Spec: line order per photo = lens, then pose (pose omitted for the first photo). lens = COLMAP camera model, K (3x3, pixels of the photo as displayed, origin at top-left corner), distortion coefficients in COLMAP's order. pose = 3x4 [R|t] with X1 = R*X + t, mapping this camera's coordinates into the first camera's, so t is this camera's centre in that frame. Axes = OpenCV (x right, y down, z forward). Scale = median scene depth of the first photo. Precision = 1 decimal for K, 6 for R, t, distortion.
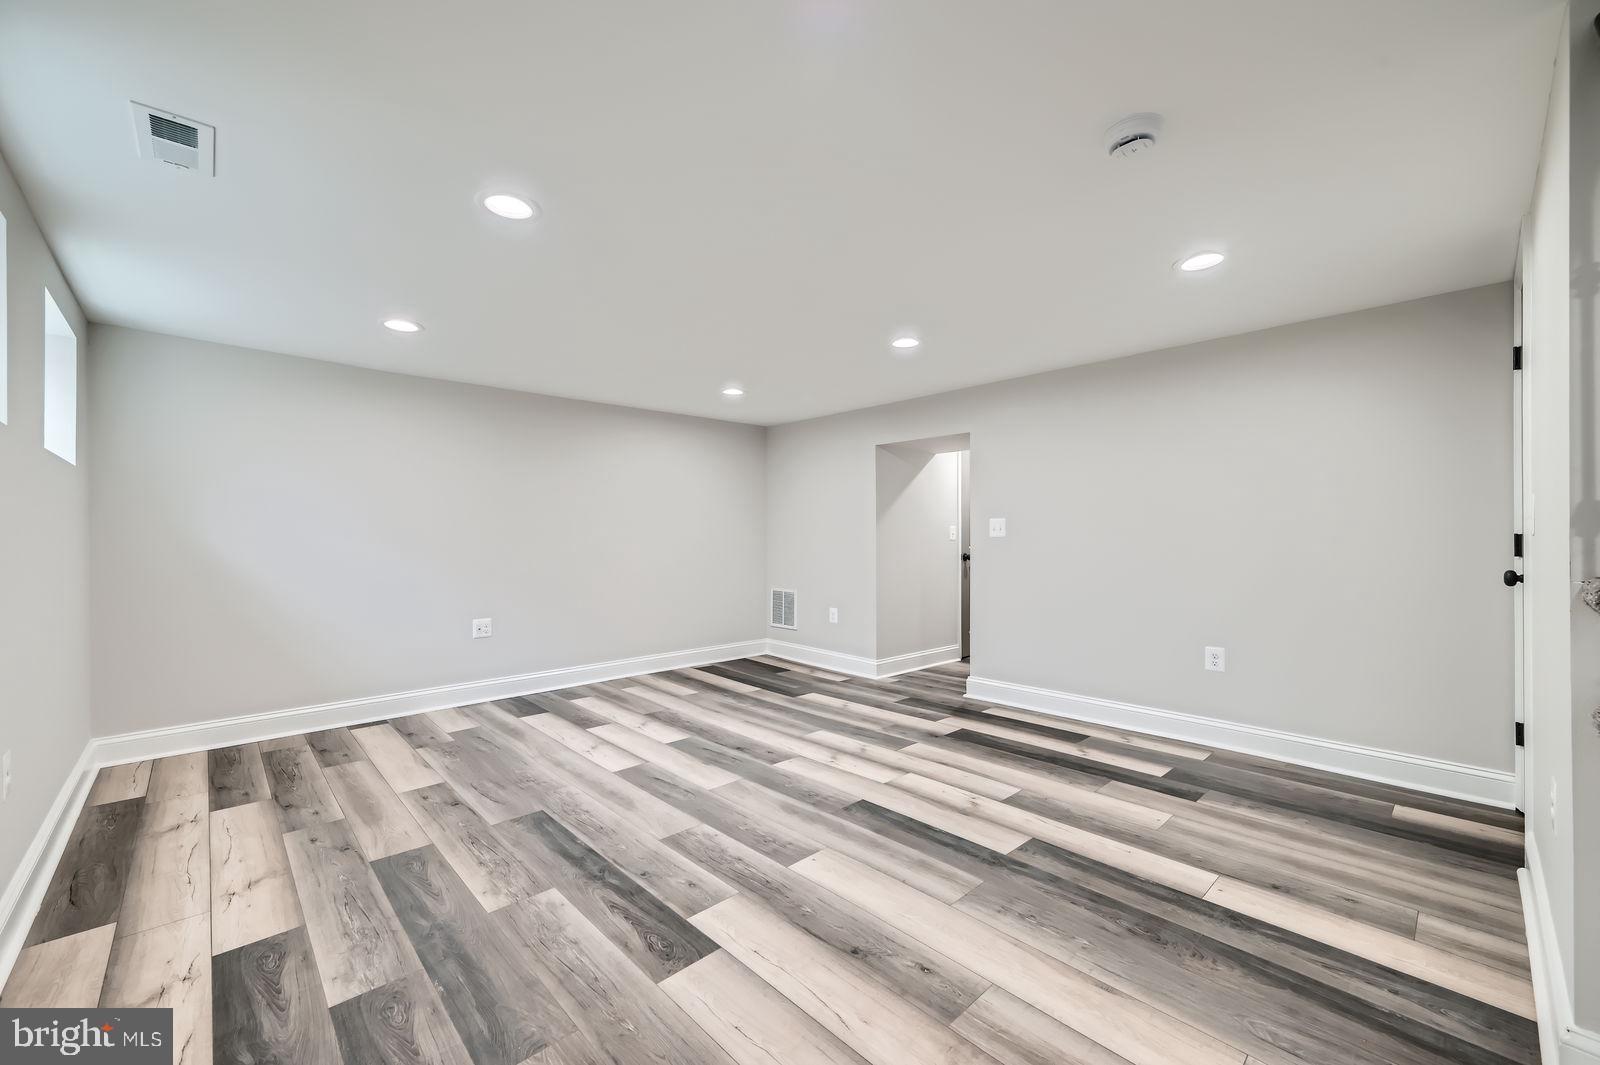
lens RADIAL K [[638.7, 0, 803.8], [0, 638.7, 536.1], [0, 0, 1]] dist [-0.000703, 0.000510]
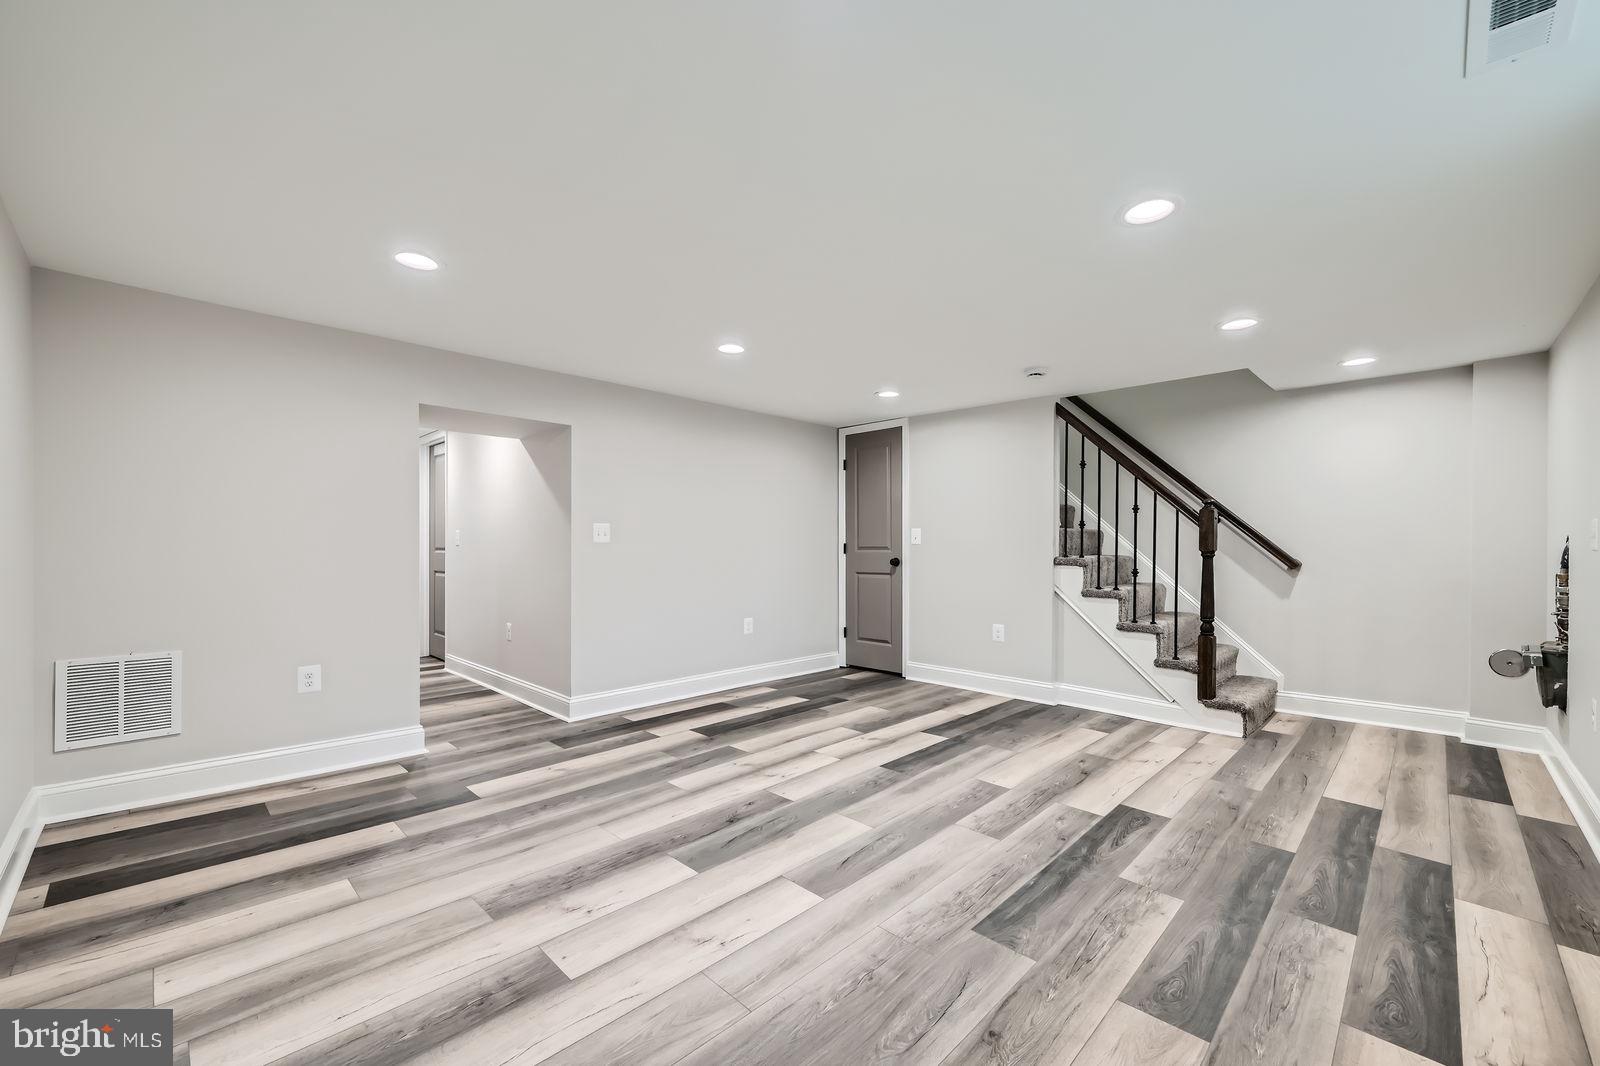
lens RADIAL K [[638.7, 0, 803.6], [0, 638.7, 543.3], [0, 0, 1]] dist [-0.000703, 0.000510]
pose [[-0.036529, 0.004044, 0.999324, -1.196788], [-0.009336, 0.999947, -0.004388, 0.007343], [-0.999289, -0.009490, -0.036490, 1.309853]]
